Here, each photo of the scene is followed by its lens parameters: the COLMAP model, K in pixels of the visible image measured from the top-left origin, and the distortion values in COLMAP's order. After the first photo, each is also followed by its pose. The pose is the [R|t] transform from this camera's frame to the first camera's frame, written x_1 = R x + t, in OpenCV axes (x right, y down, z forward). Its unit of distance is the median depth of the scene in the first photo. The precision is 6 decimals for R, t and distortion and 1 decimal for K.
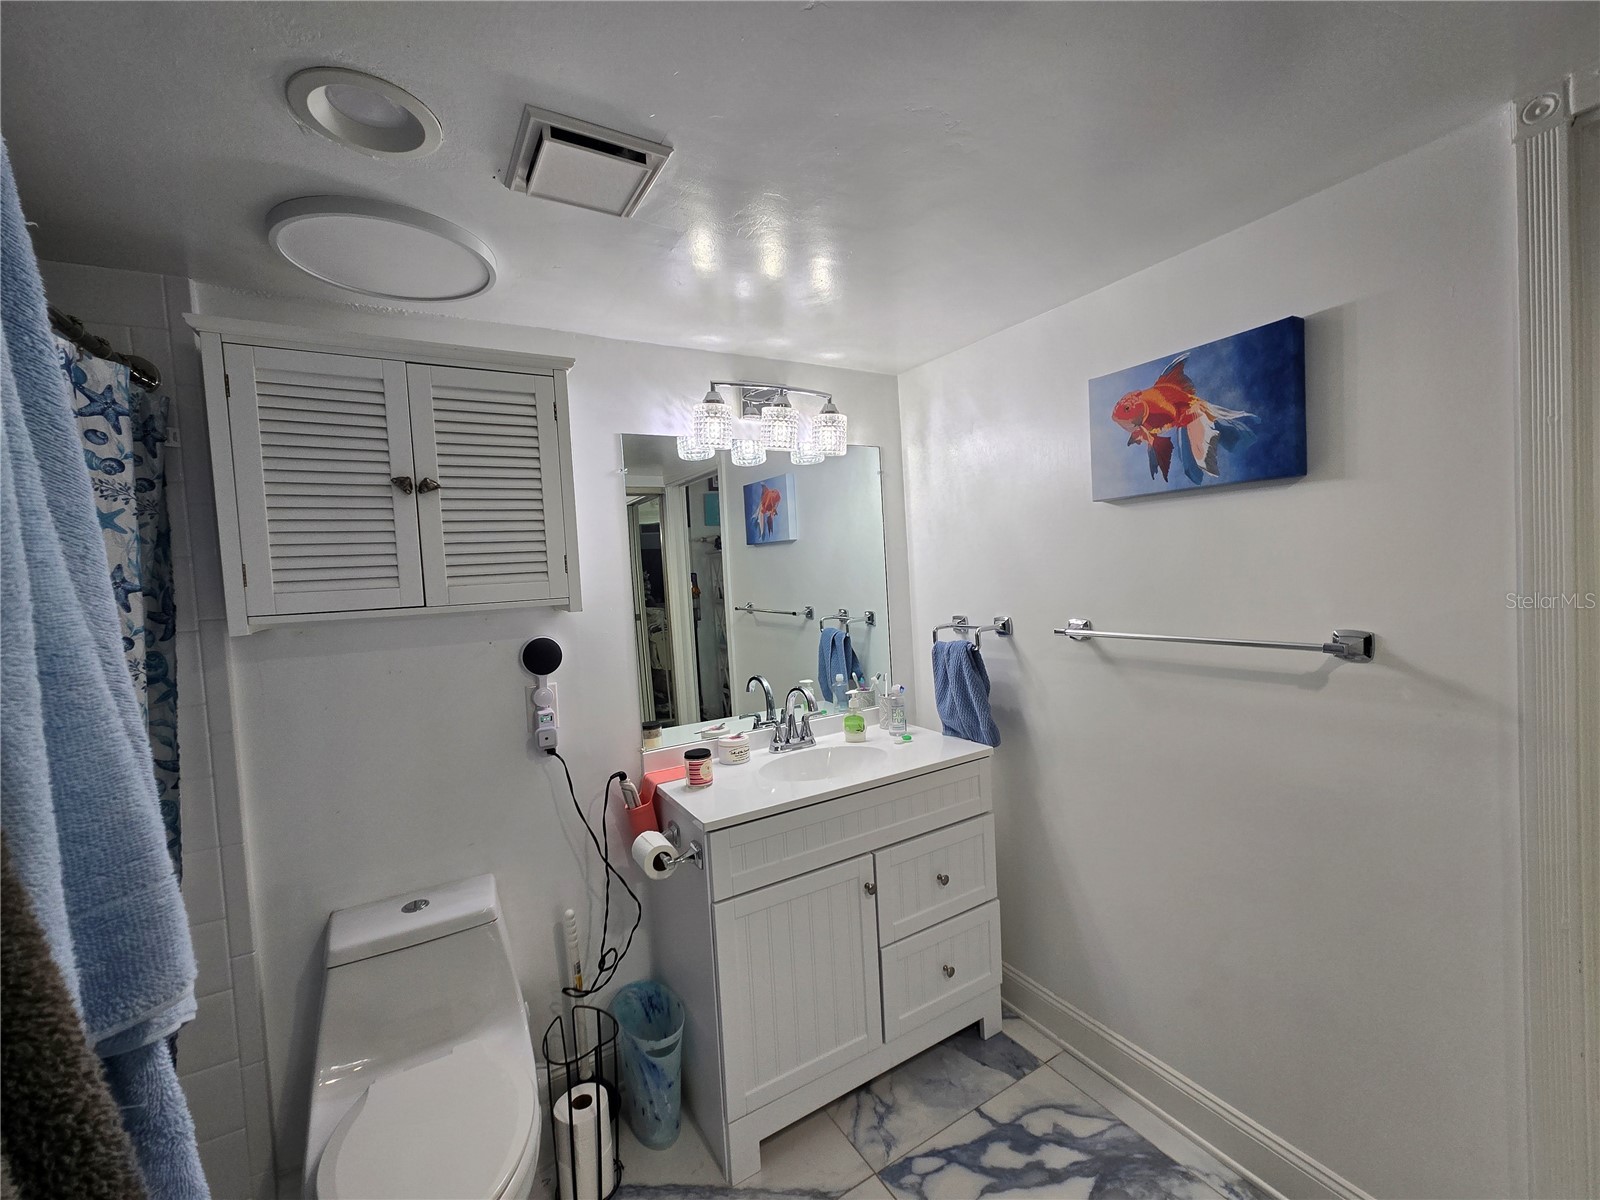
lens RADIAL K [[658.1, 0, 804.0], [0, 658.1, 600.0], [0, 0, 1]] dist [0.000325, 0.000925]
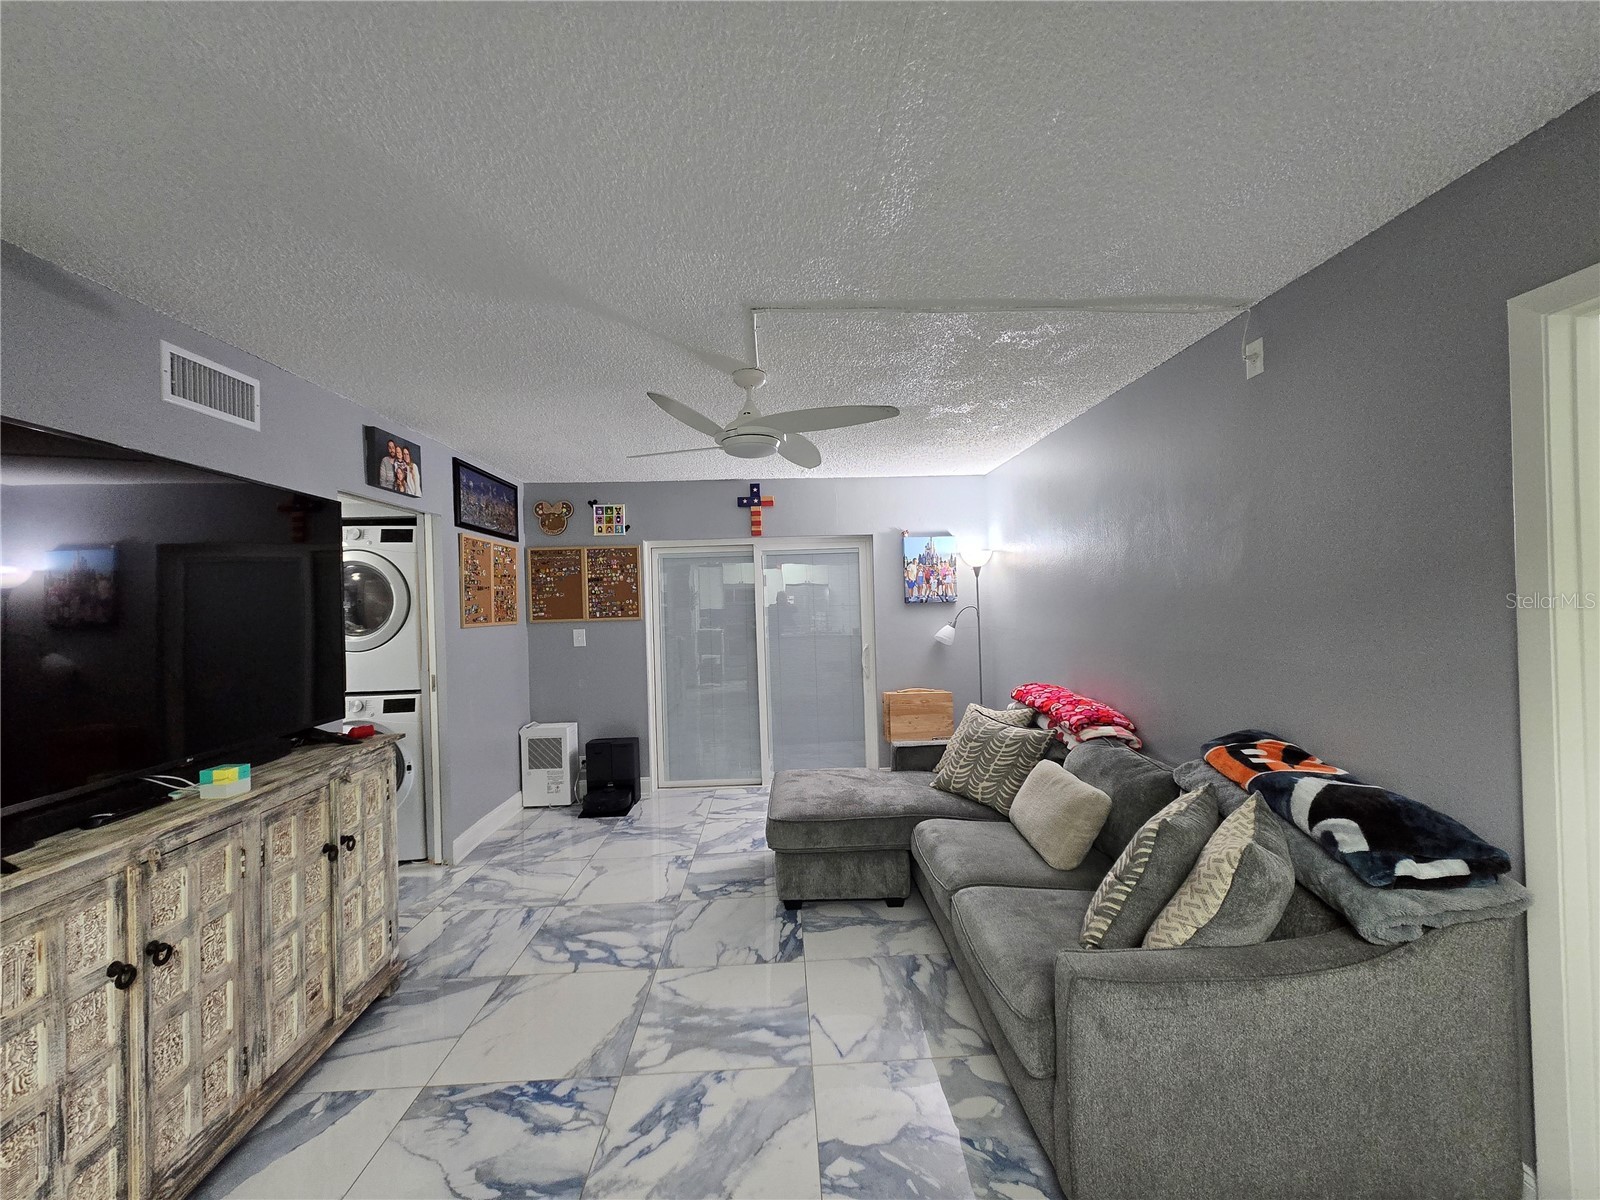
lens RADIAL K [[658.1, 0, 806.1], [0, 658.1, 607.7], [0, 0, 1]] dist [0.000325, 0.000925]
pose [[-0.872165, 0.069325, 0.484276, -1.086159], [0.093890, 0.995226, 0.026624, -0.064240], [-0.480118, 0.068690, -0.874510, 2.178019]]
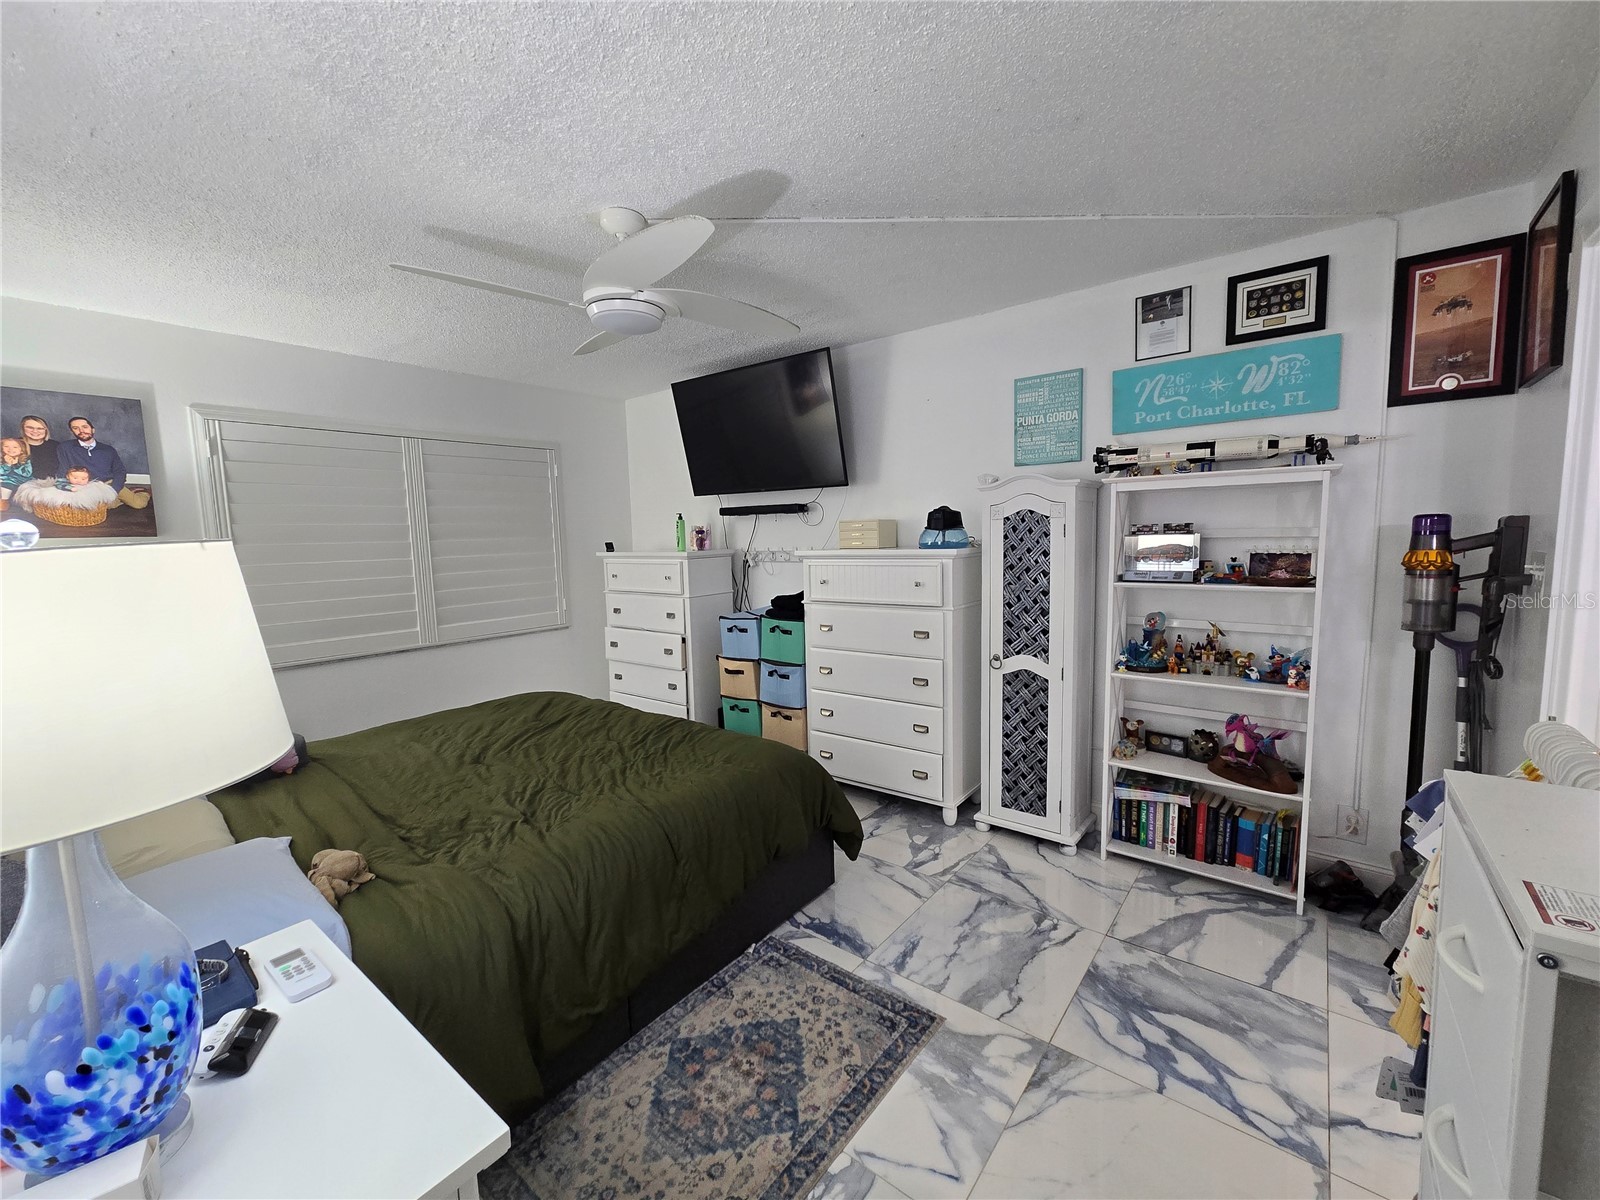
lens RADIAL K [[658.1, 0, 803.4], [0, 658.1, 598.2], [0, 0, 1]] dist [0.000325, 0.000925]
pose [[-0.349237, -0.034193, 0.936410, -0.458282], [0.093165, 0.993115, 0.071010, -0.056837], [-0.932392, 0.112040, -0.343647, 1.862192]]
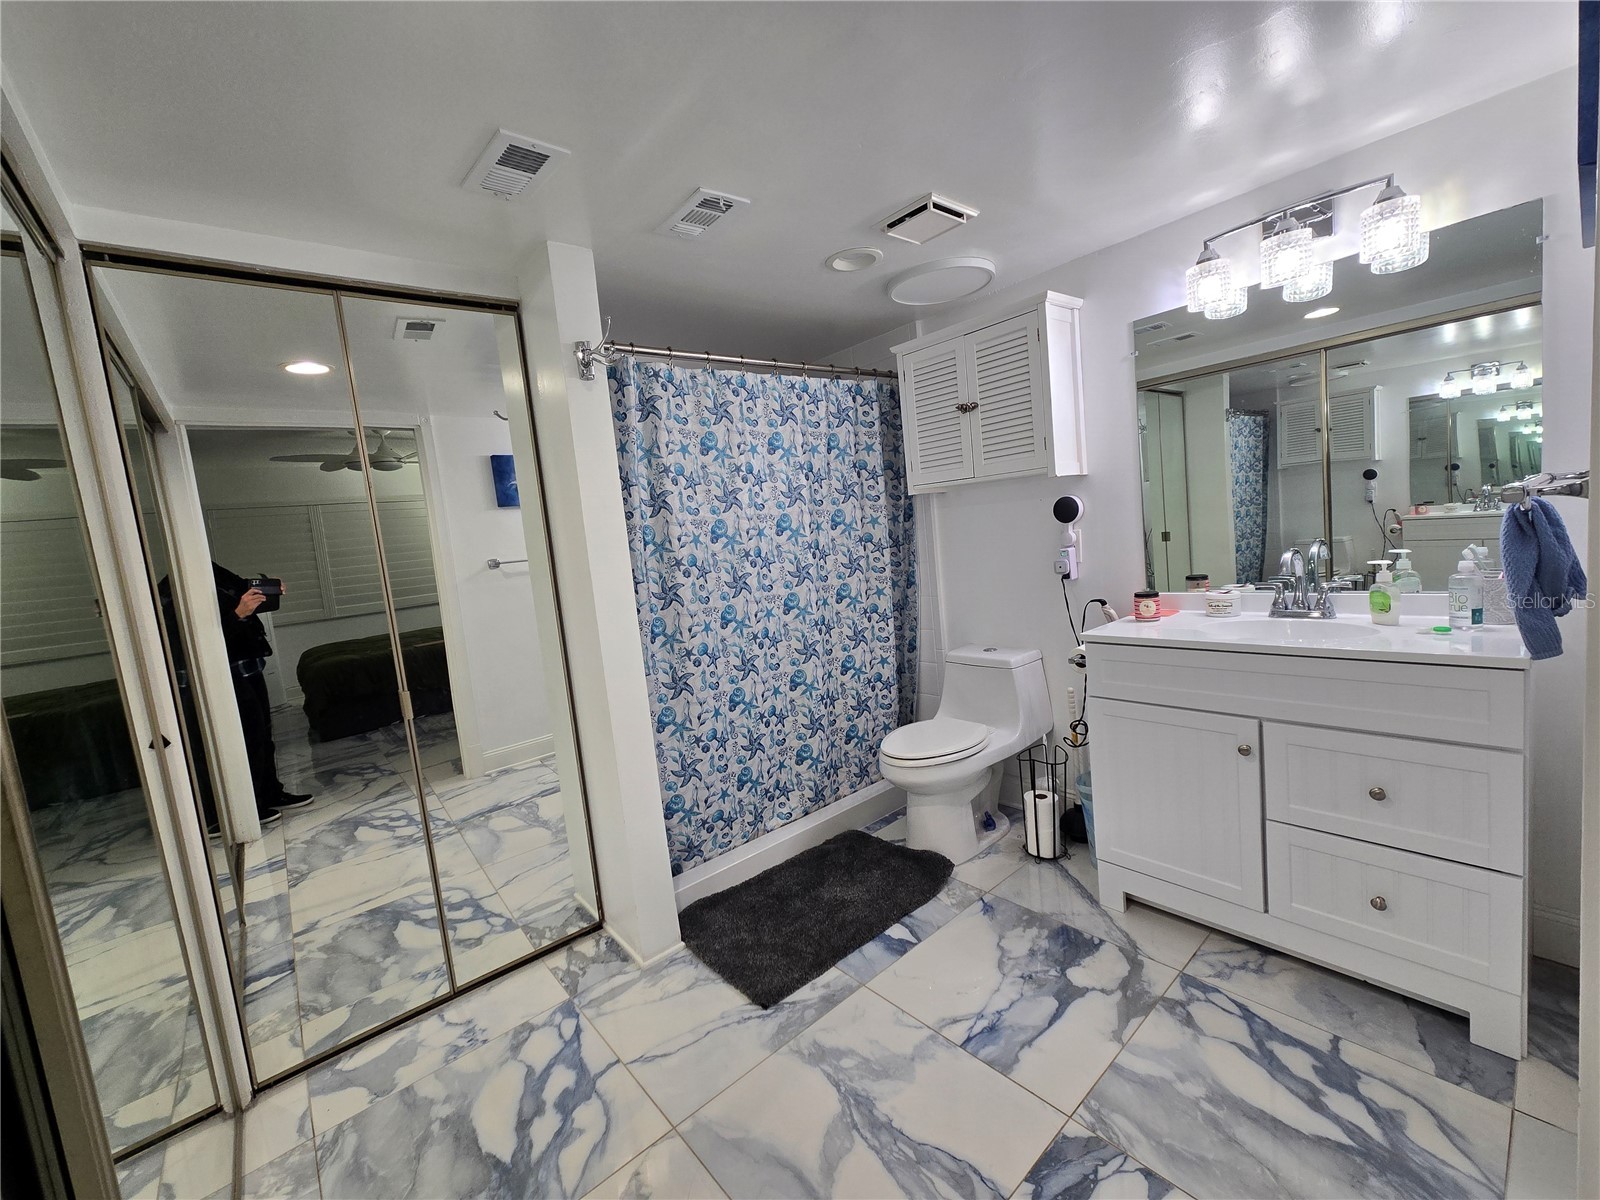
lens RADIAL K [[658.1, 0, 794.2], [0, 658.1, 596.9], [0, 0, 1]] dist [0.000325, 0.000925]
pose [[0.163380, 0.142746, -0.976182, 0.987133], [0.051024, 0.986930, 0.152858, 0.027839], [0.985243, -0.074783, 0.153962, 0.213112]]
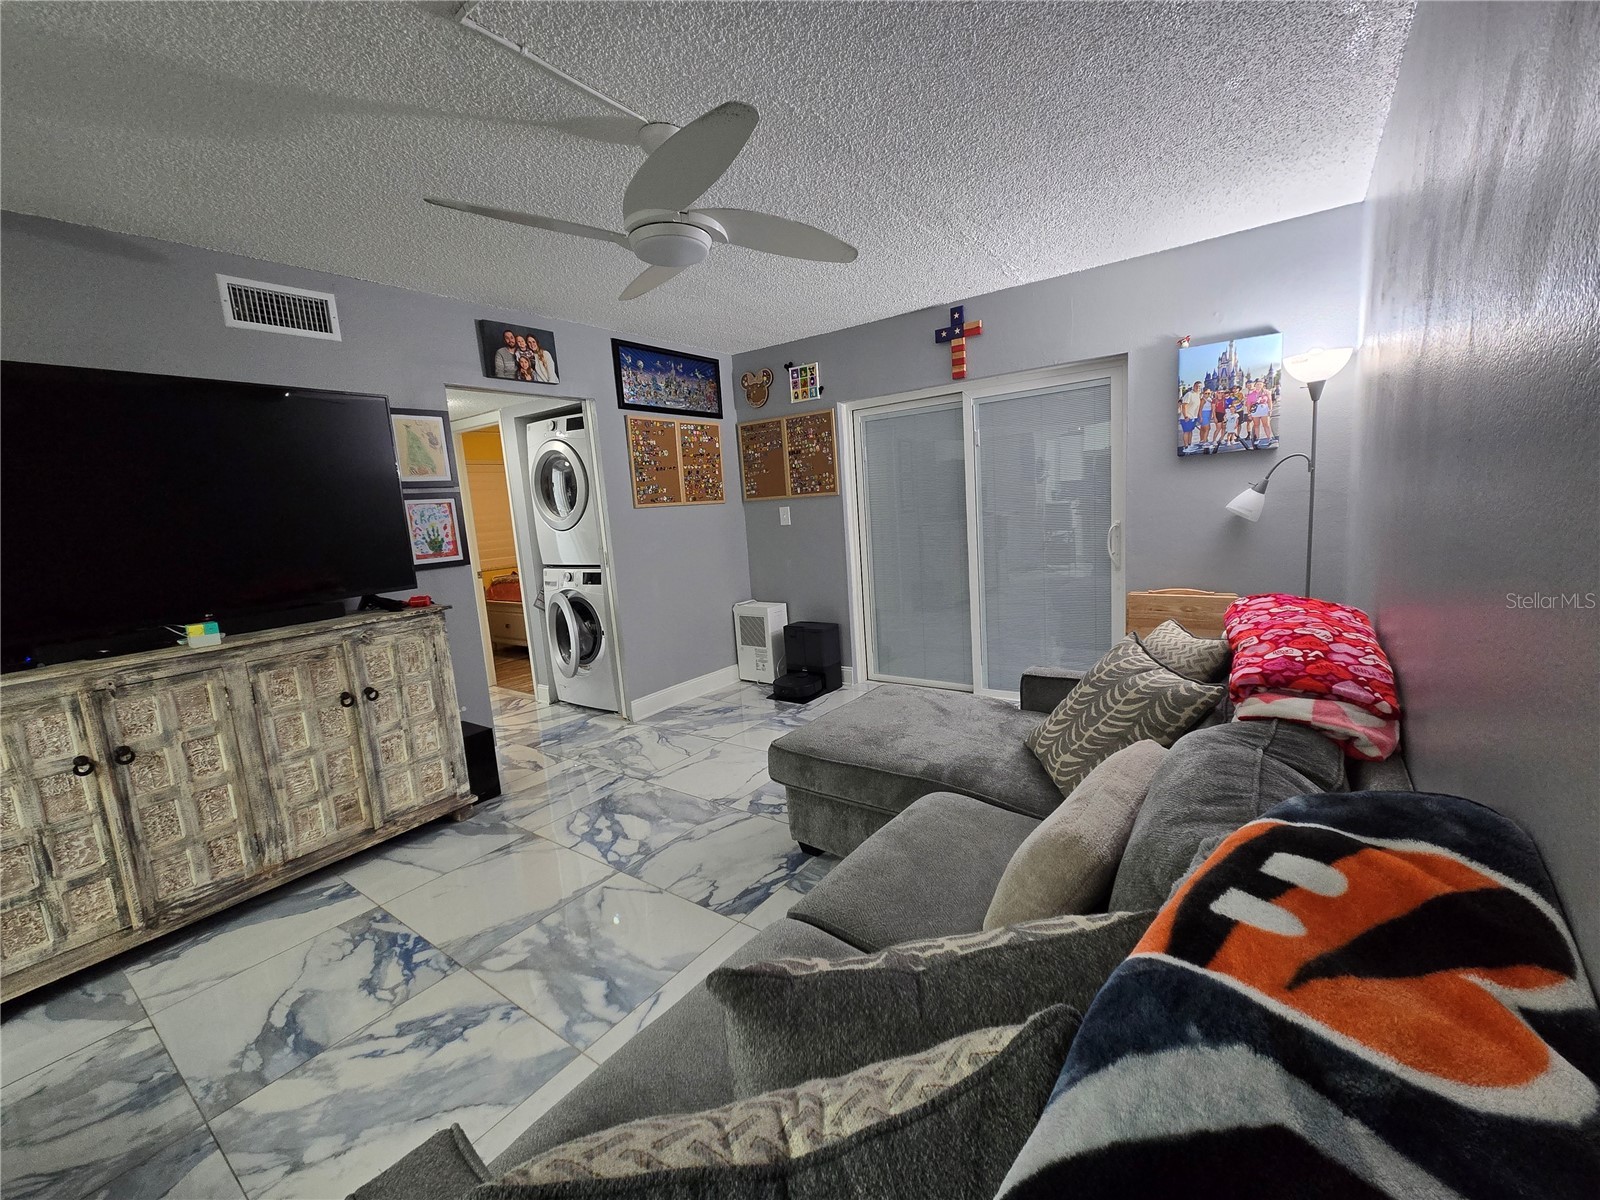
lens RADIAL K [[658.1, 0, 803.4], [0, 658.1, 608.7], [0, 0, 1]] dist [0.000325, 0.000925]
pose [[-0.382197, -0.075277, 0.921010, -1.443137], [0.128774, 0.982613, 0.133750, 0.086243], [-0.915064, 0.169721, -0.365858, 1.043116]]
